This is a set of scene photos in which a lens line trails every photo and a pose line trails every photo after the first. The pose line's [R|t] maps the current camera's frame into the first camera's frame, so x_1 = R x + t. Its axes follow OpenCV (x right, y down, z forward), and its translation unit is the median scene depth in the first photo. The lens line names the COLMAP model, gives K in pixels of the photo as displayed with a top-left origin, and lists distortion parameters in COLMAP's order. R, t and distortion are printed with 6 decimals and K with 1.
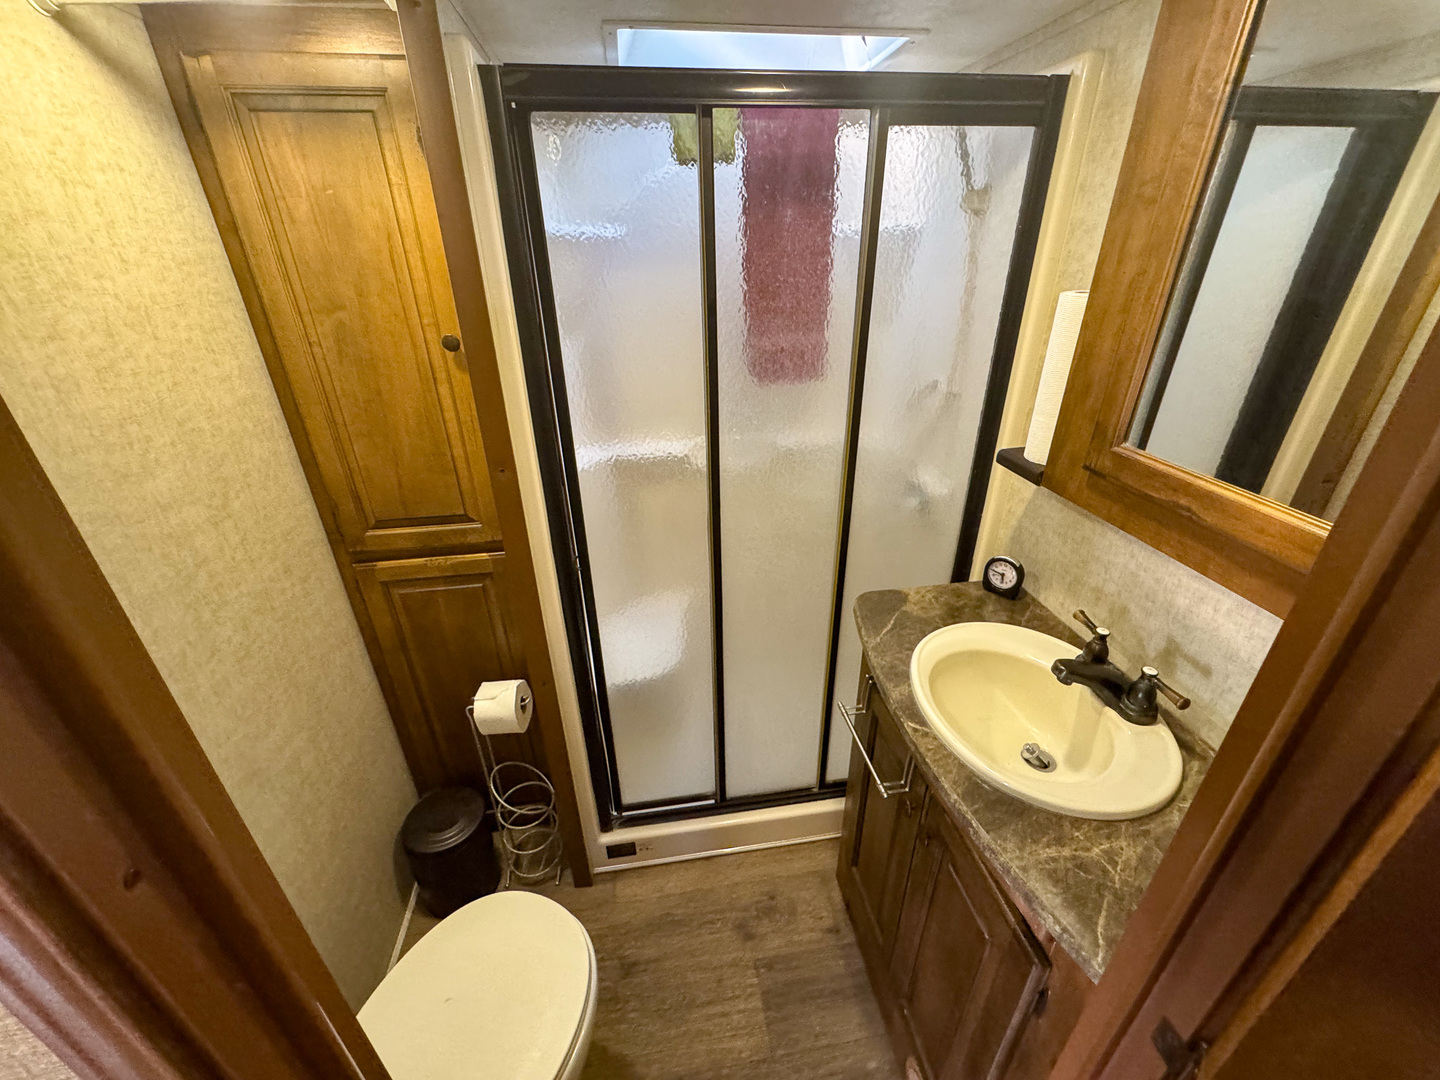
lens RADIAL K [[574.1, 0, 724.2], [0, 574.1, 540.1], [0, 0, 1]] dist [-0.001076, -0.001018]
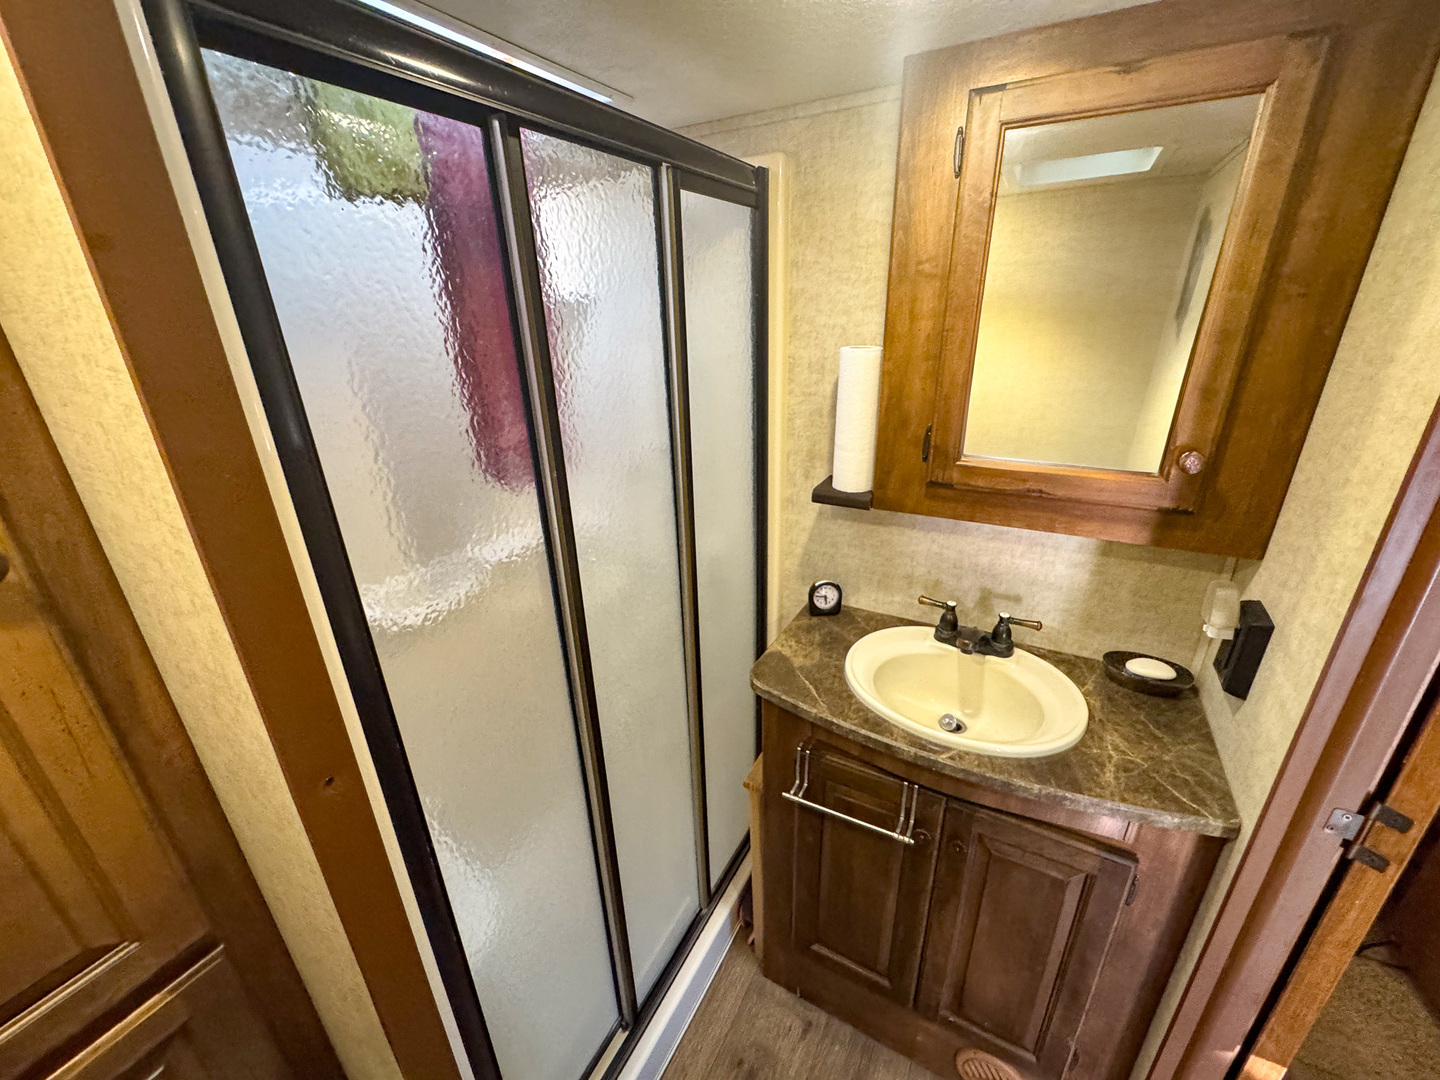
lens RADIAL K [[574.1, 0, 717.6], [0, 574.1, 540.1], [0, 0, 1]] dist [-0.001076, -0.001018]
pose [[0.615413, -0.297438, 0.729930, -0.534496], [0.371807, 0.926108, 0.063903, -0.242350], [-0.695001, 0.232066, 0.680528, 0.475786]]
